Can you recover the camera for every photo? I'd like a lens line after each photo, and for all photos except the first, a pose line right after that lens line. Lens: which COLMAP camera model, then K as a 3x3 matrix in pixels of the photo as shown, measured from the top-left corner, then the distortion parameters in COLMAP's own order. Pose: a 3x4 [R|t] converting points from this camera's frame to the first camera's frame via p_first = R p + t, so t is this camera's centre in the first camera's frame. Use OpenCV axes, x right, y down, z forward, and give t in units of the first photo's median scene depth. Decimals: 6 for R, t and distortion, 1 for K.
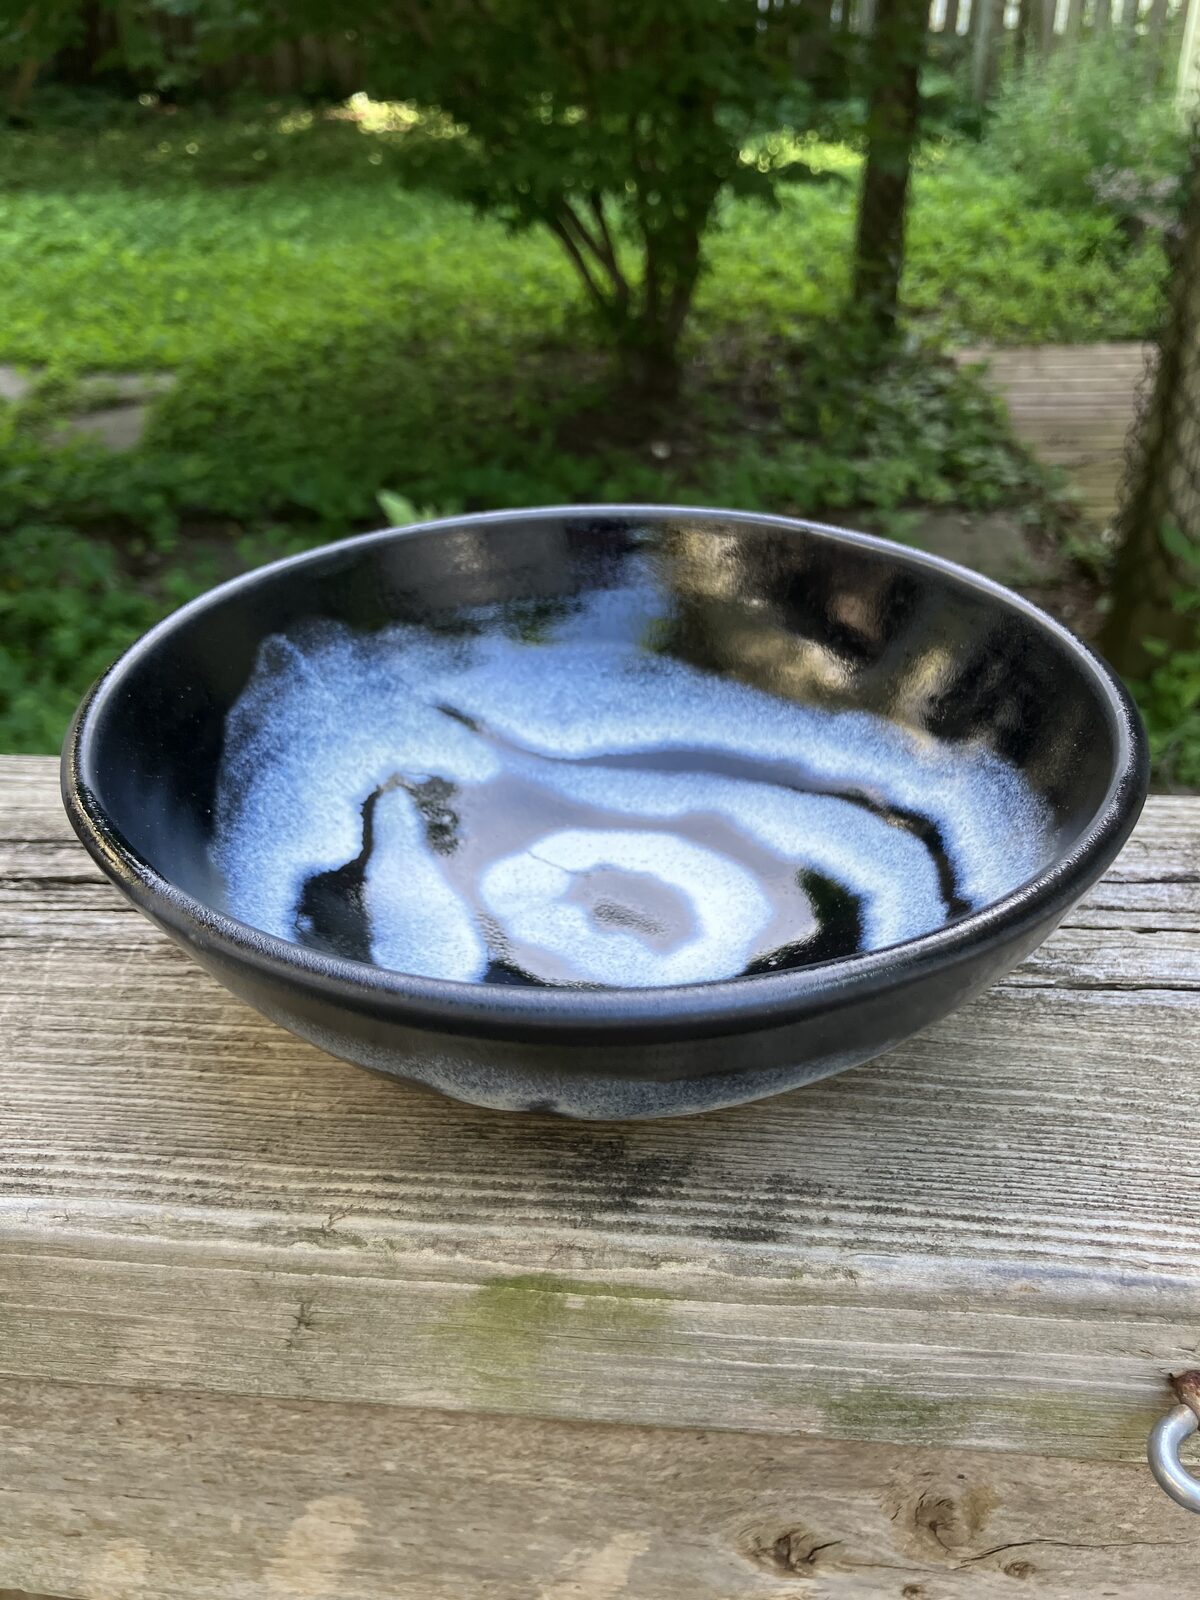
lens RADIAL K [[1359.5, 0, 597.1], [0, 1359.5, 786.6], [0, 0, 1]] dist [-0.059653, 0.087808]
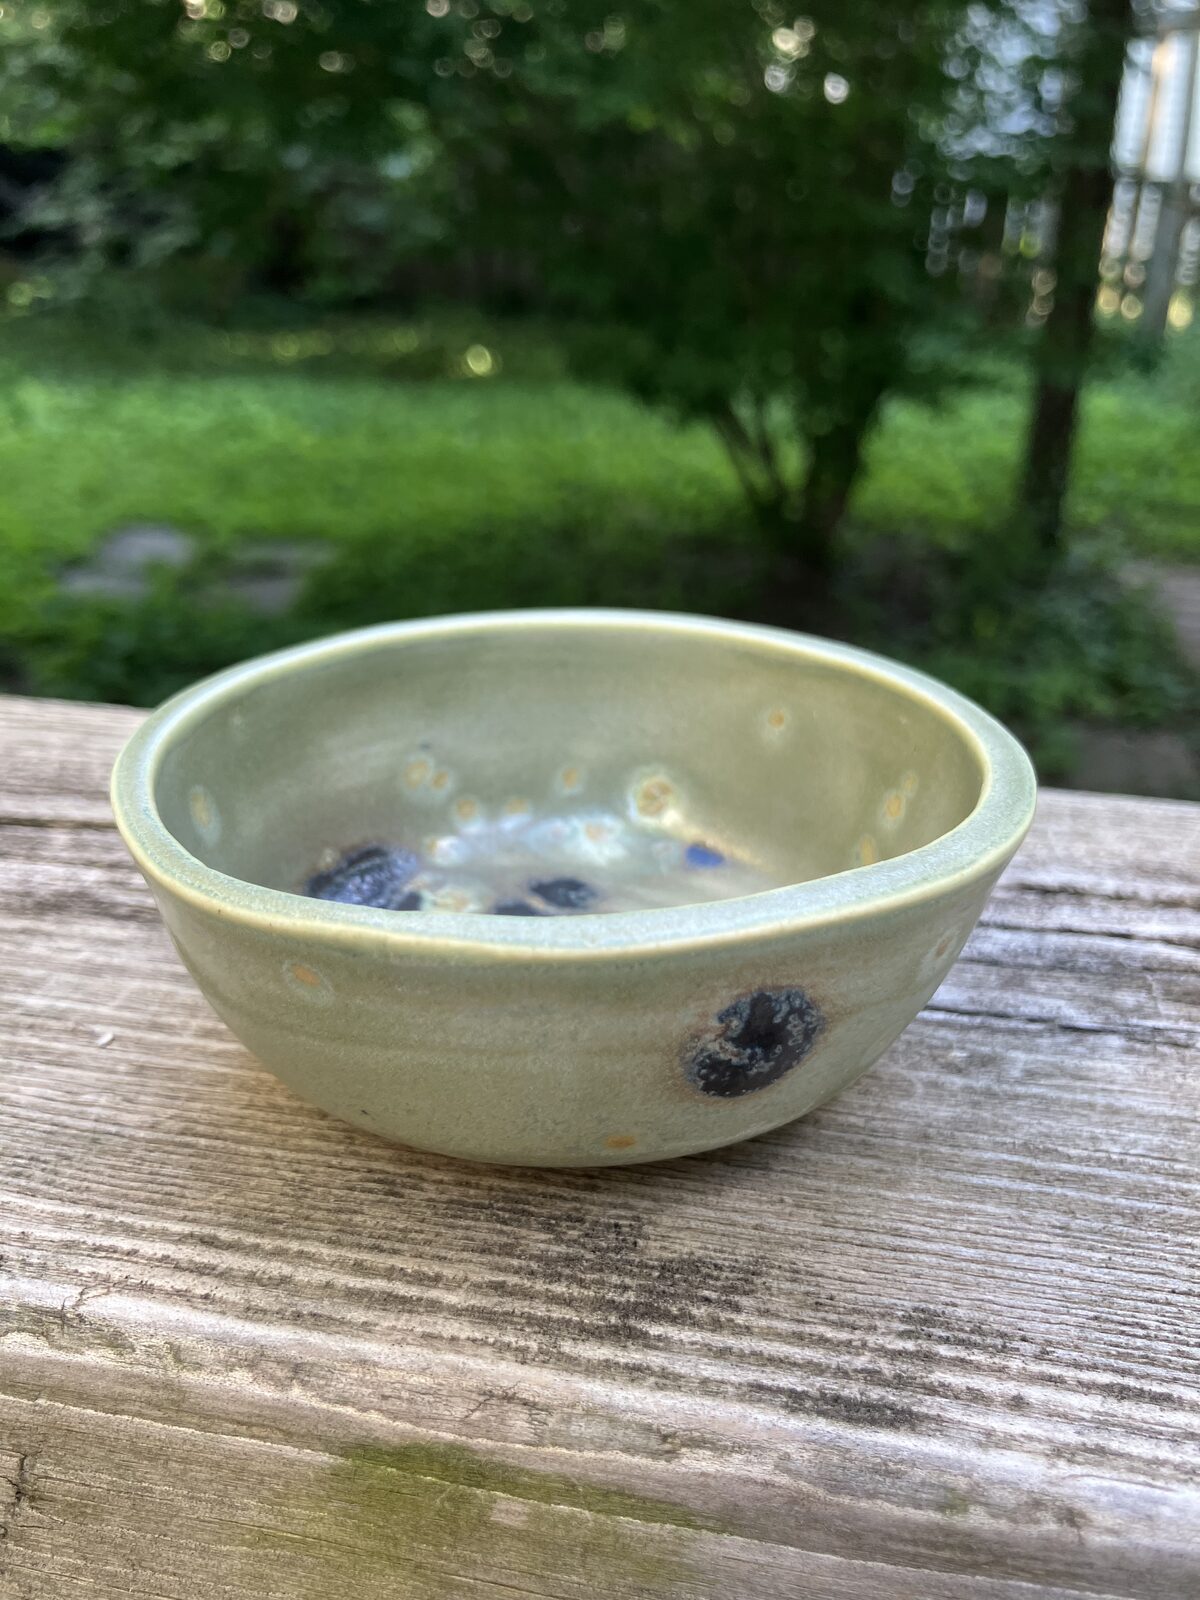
lens RADIAL K [[1402.5, 0, 592.7], [0, 1402.5, 805.7], [0, 0, 1]] dist [-0.107097, 0.149113]
pose [[0.992316, 0.071542, -0.100952, 0.043713], [-0.084625, 0.987643, -0.131912, 0.165178], [0.090267, 0.139442, 0.986107, 0.405575]]
